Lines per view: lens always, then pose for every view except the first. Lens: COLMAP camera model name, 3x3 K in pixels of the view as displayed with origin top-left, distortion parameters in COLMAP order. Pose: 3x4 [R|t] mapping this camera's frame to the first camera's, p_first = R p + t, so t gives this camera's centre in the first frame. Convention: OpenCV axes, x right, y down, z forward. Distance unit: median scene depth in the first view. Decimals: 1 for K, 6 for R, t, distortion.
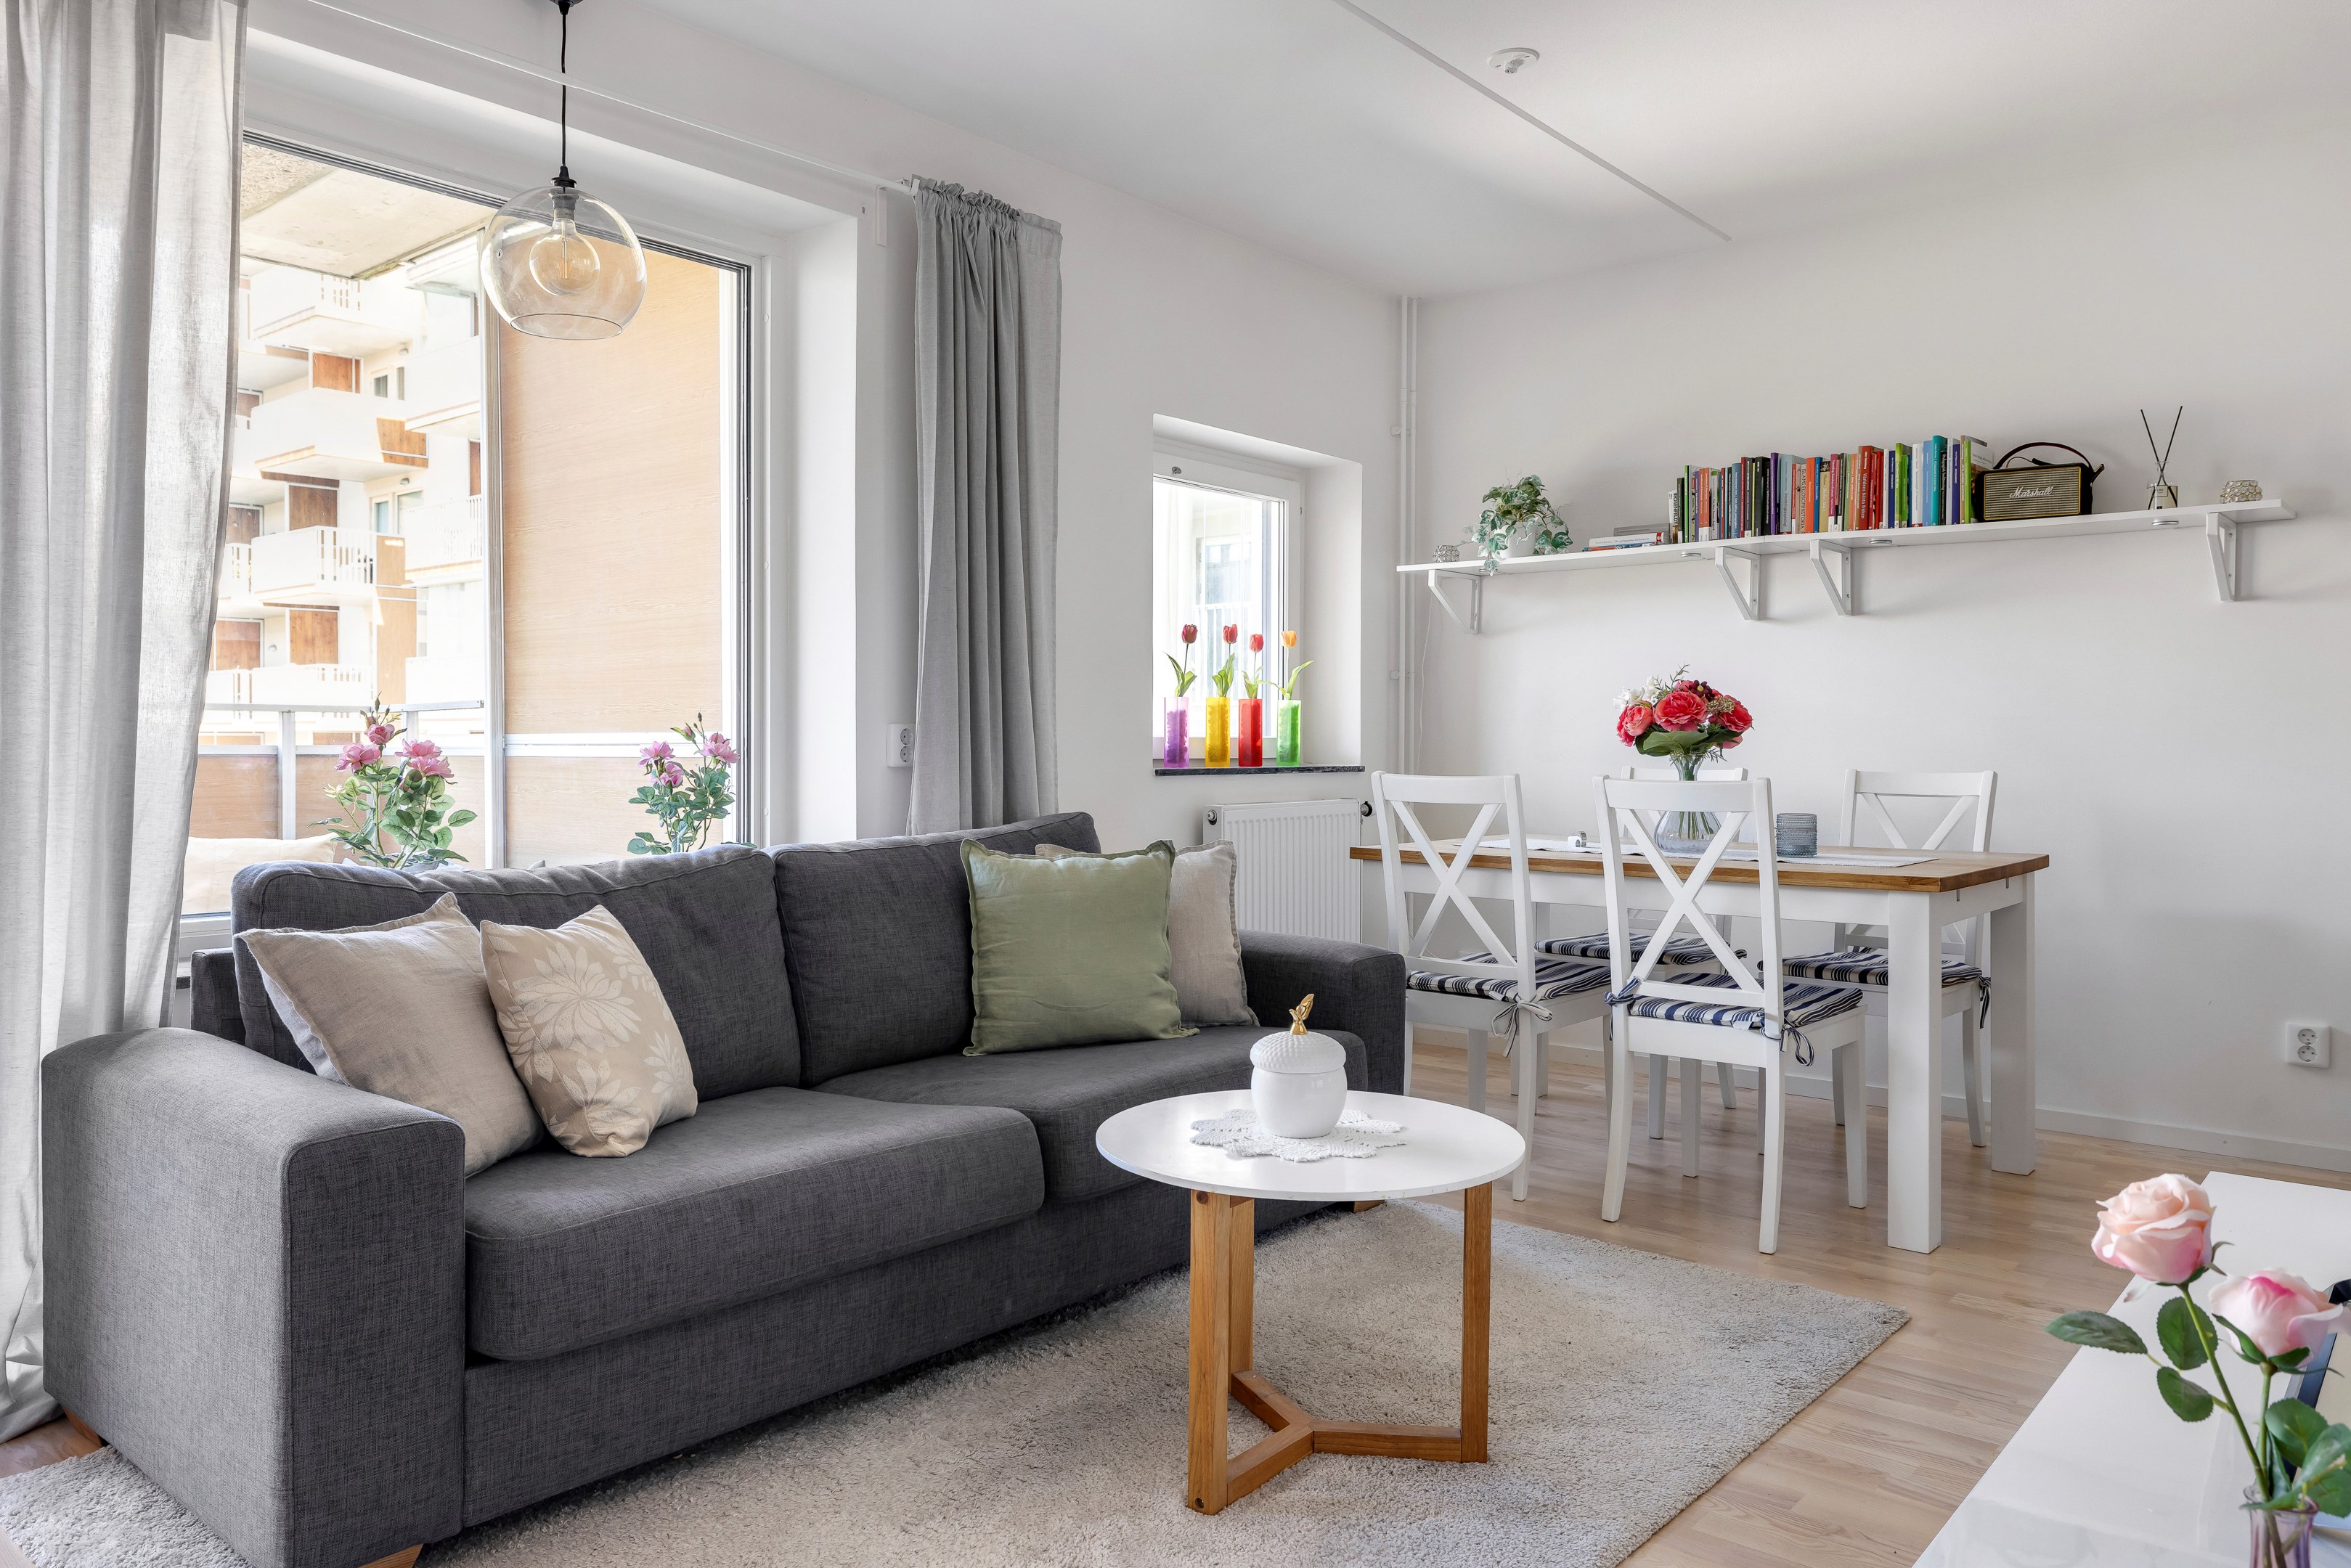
lens RADIAL K [[1636.5, 0, 1189.4], [0, 1636.5, 766.2], [0, 0, 1]] dist [-0.003031, 0.003317]
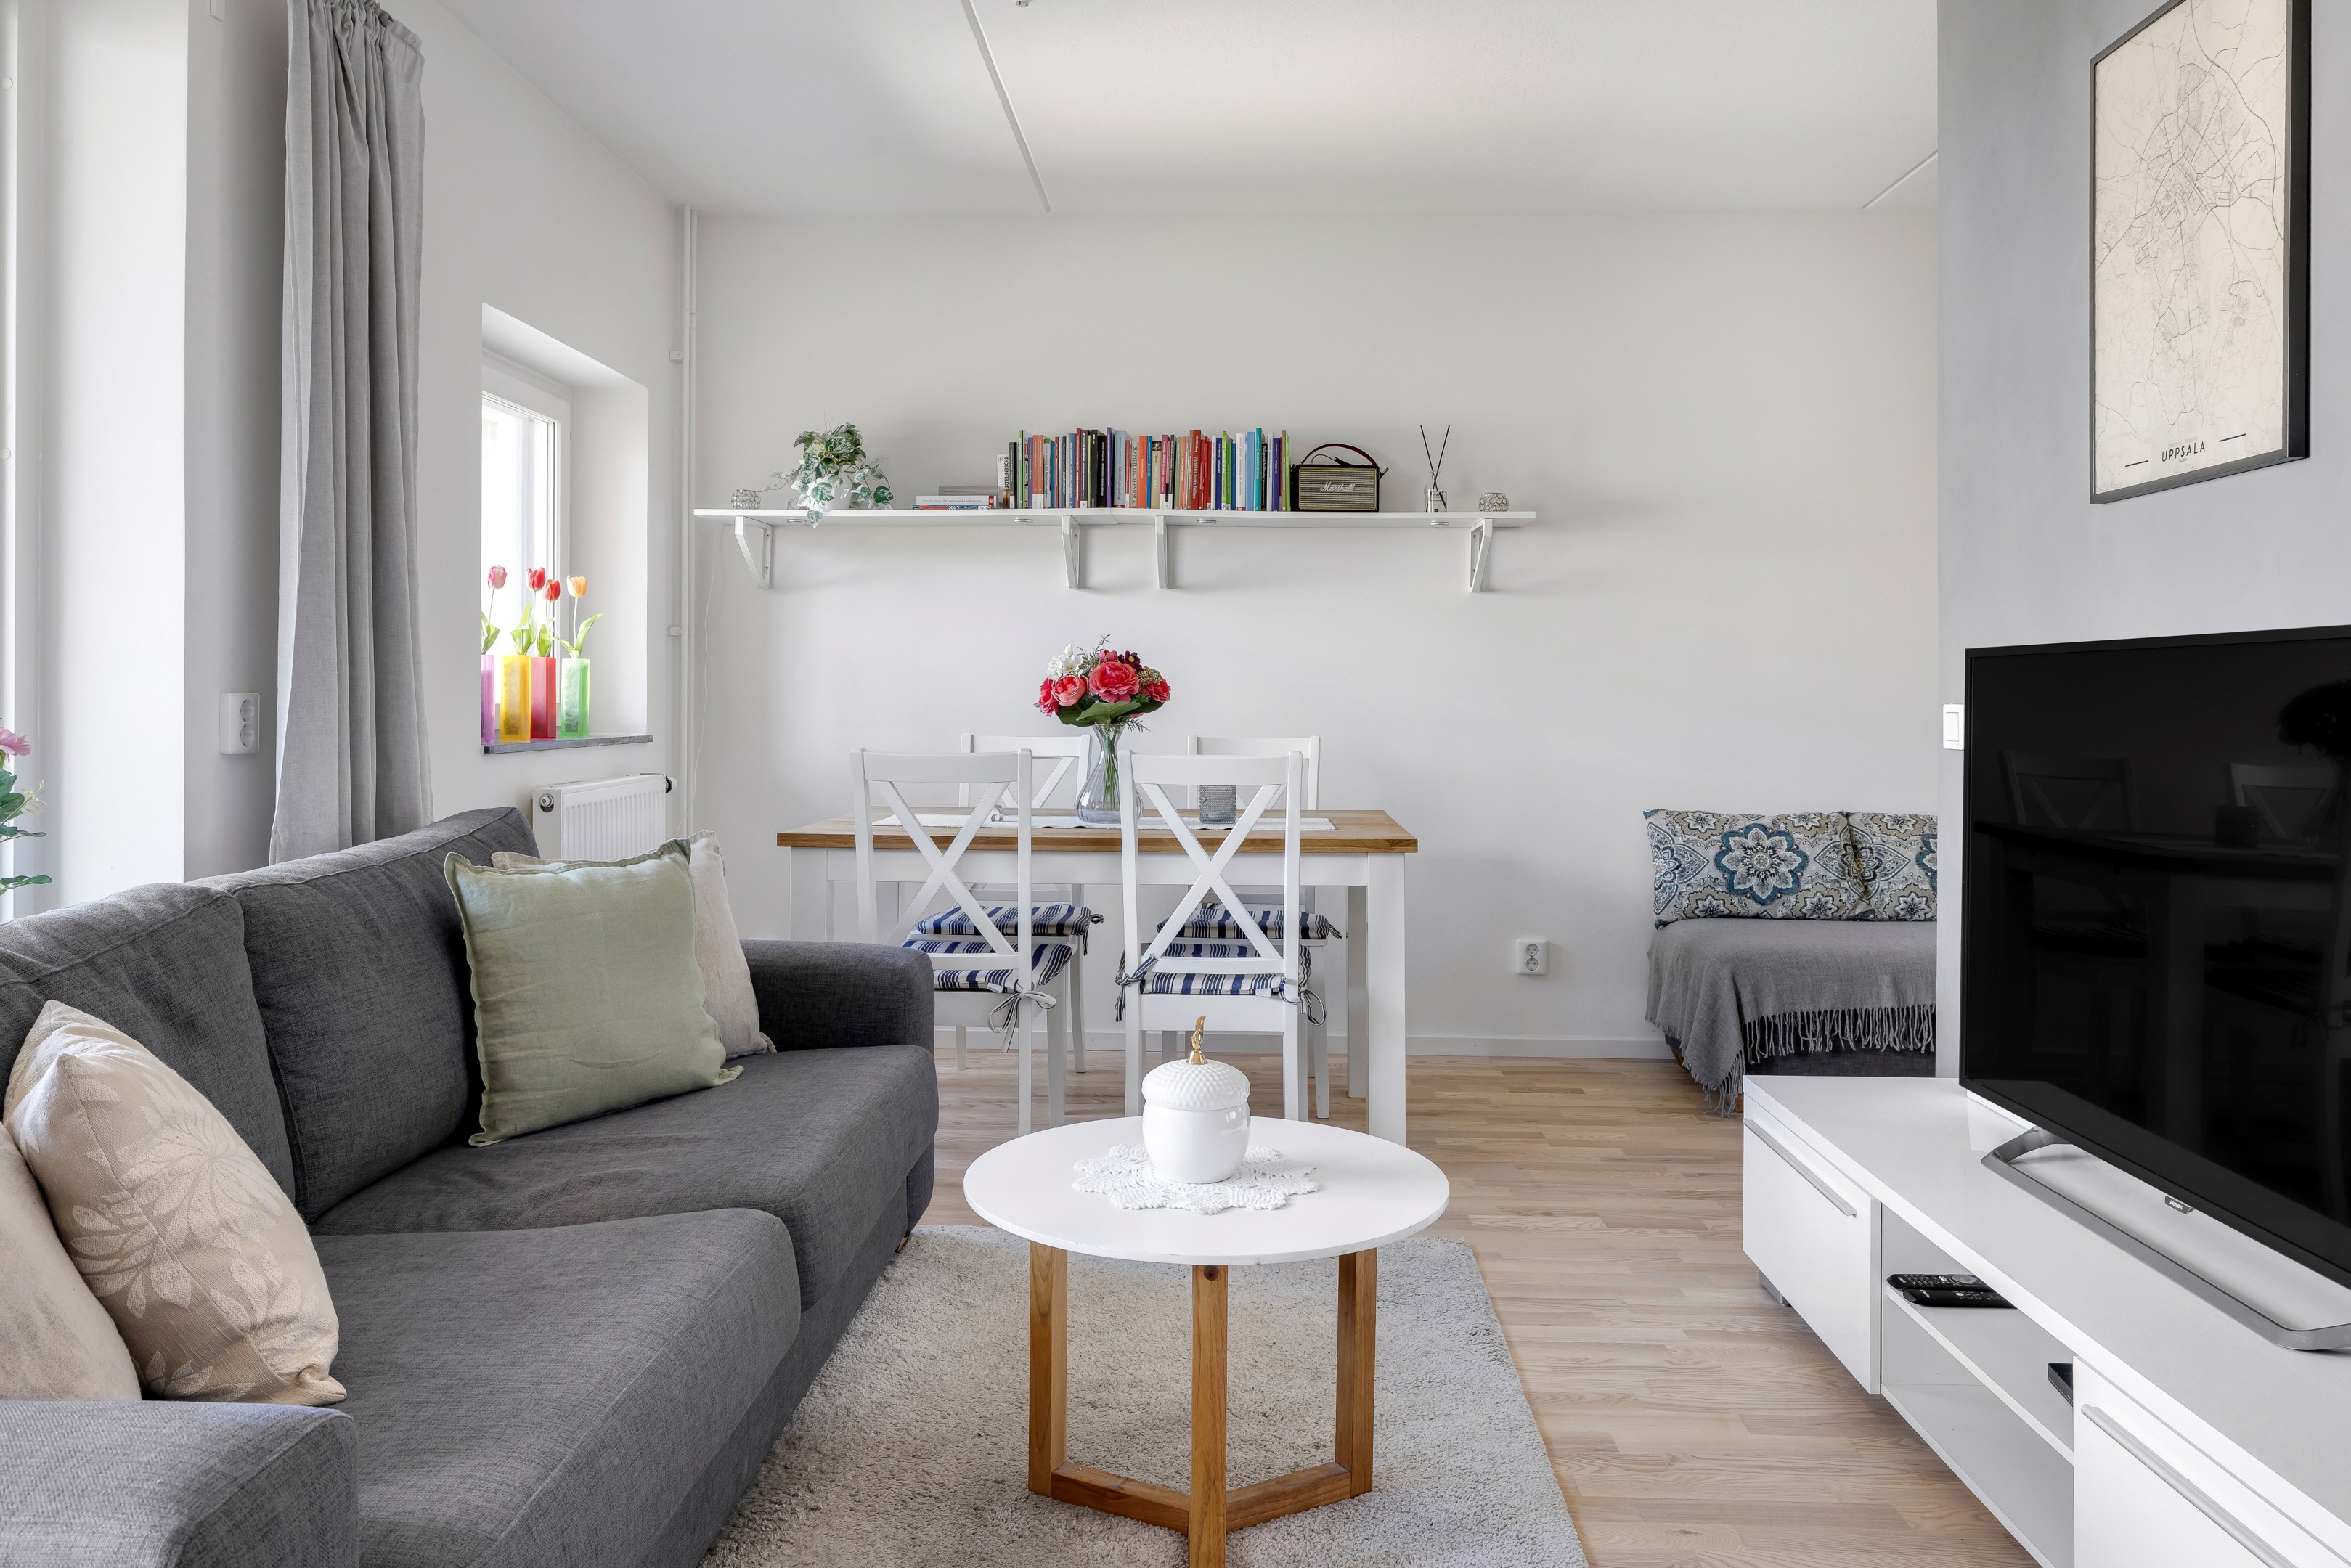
lens RADIAL K [[1663.8, 0, 1171.6], [0, 1663.8, 689.6], [0, 0, 1]] dist [-0.001158, -0.001951]
pose [[0.791799, 0.003225, 0.610773, -0.342082], [0.006049, 0.999896, -0.013122, -0.017821], [-0.610752, 0.014084, 0.791697, 0.205711]]
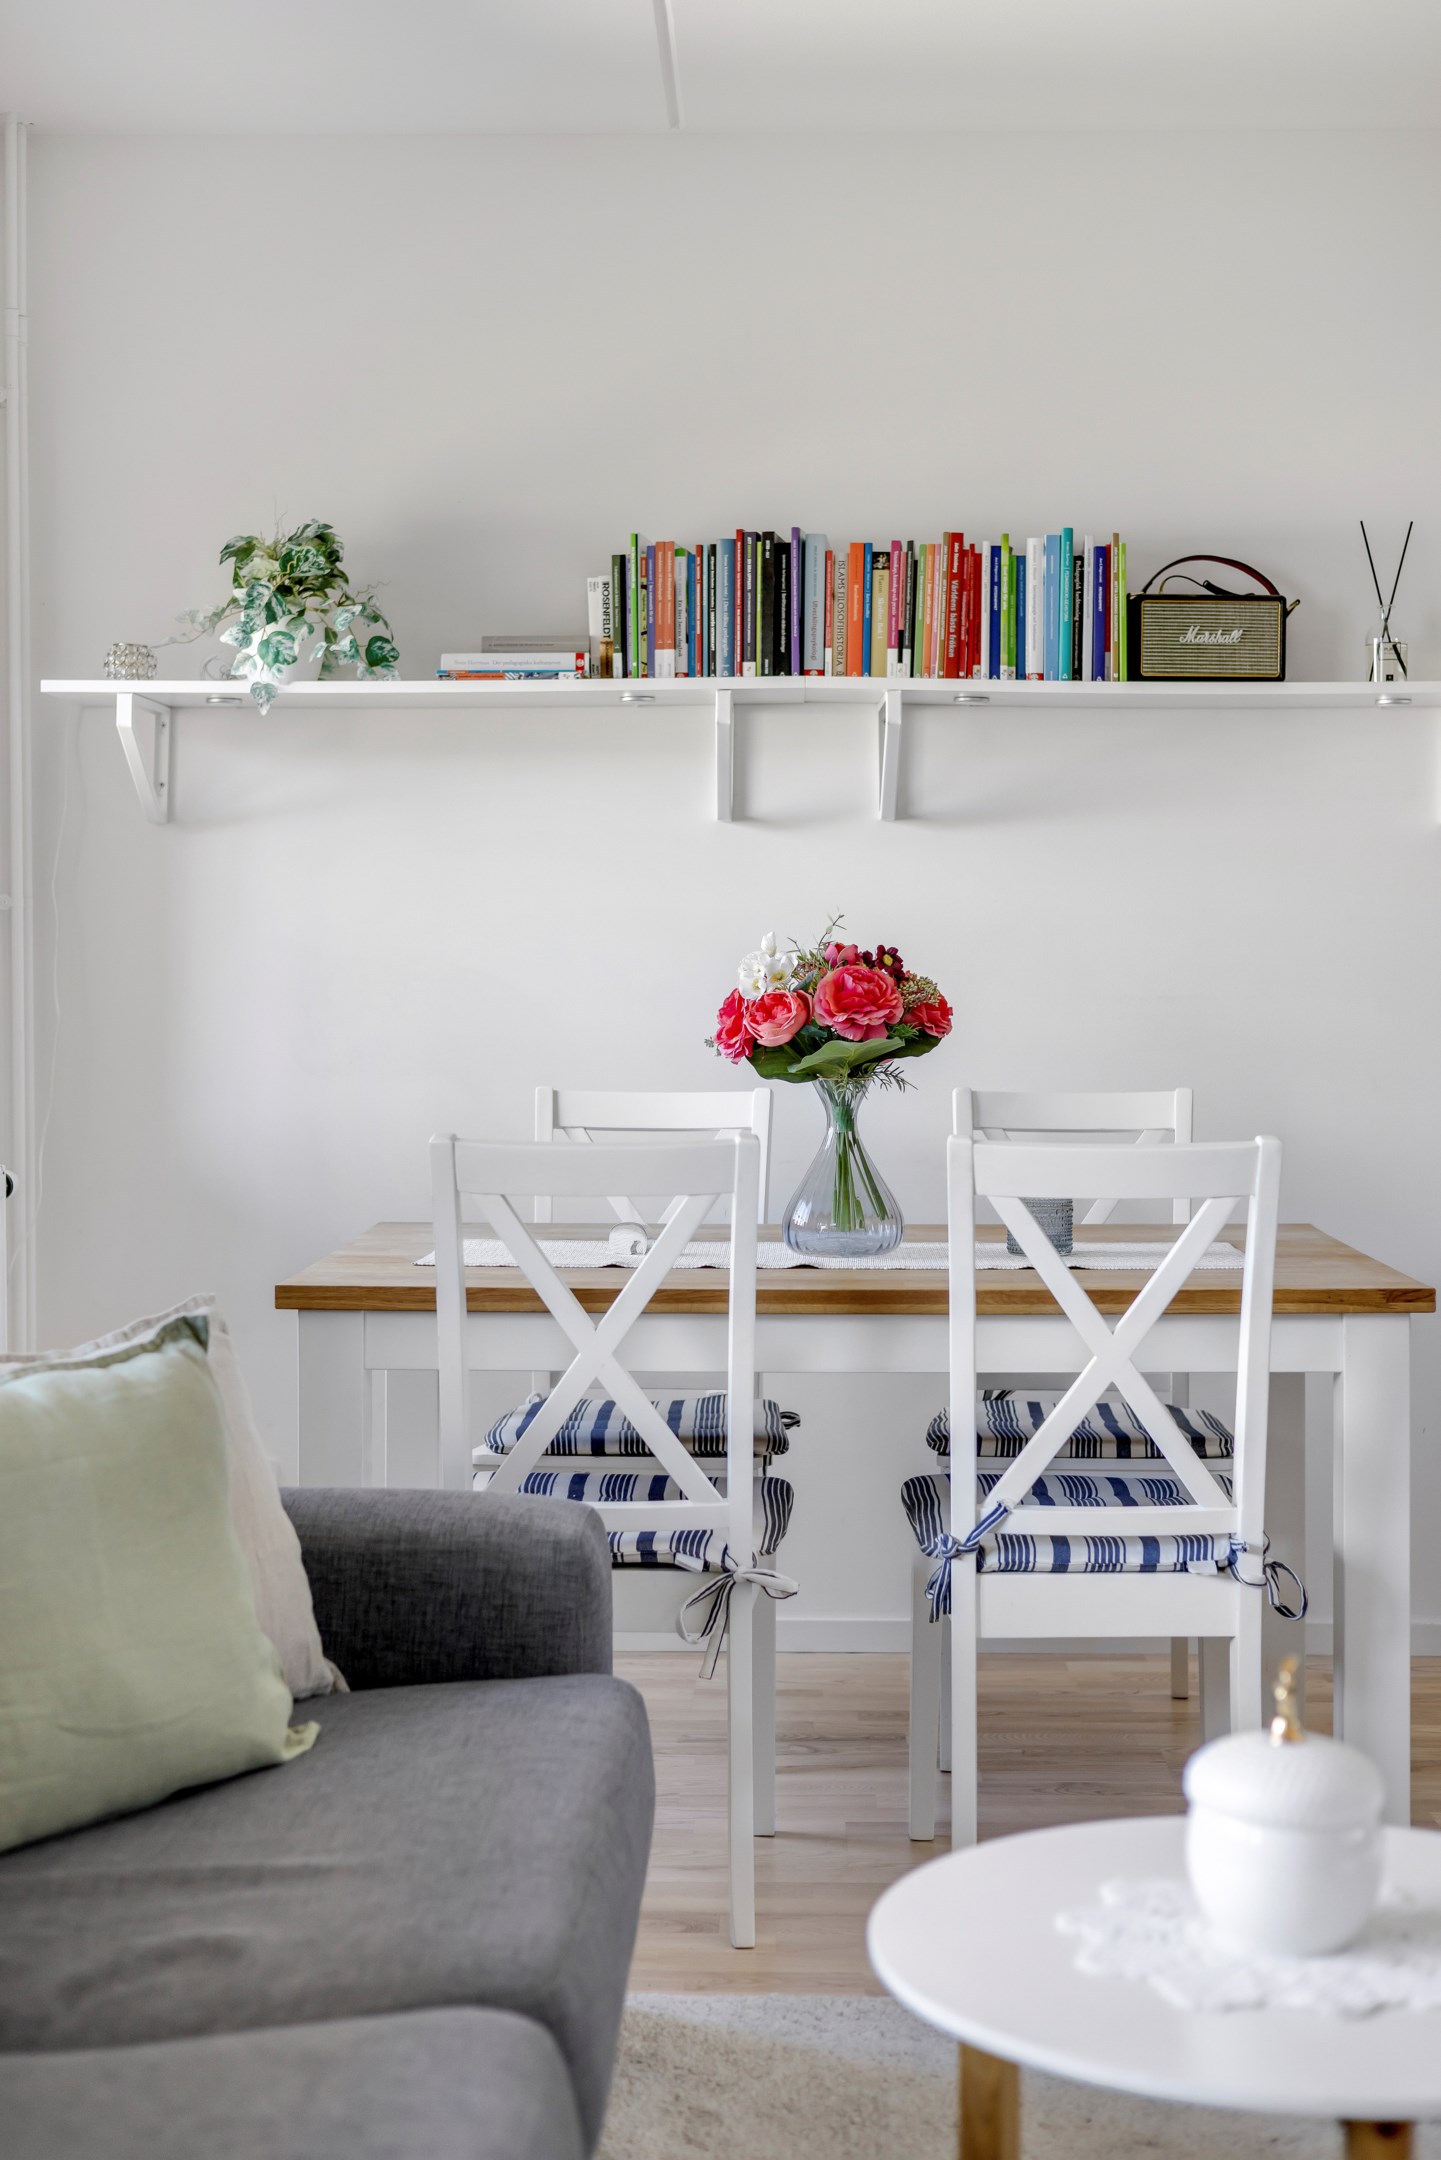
lens RADIAL K [[3002.0, 0, 720.5], [0, 3002.0, 1080.0], [0, 0, 1]] dist [0.012704, 0.017222]
pose [[0.778777, -0.026502, 0.626741, -0.433647], [0.011407, 0.999540, 0.028091, -0.042213], [-0.627197, -0.014727, 0.778721, 0.283459]]
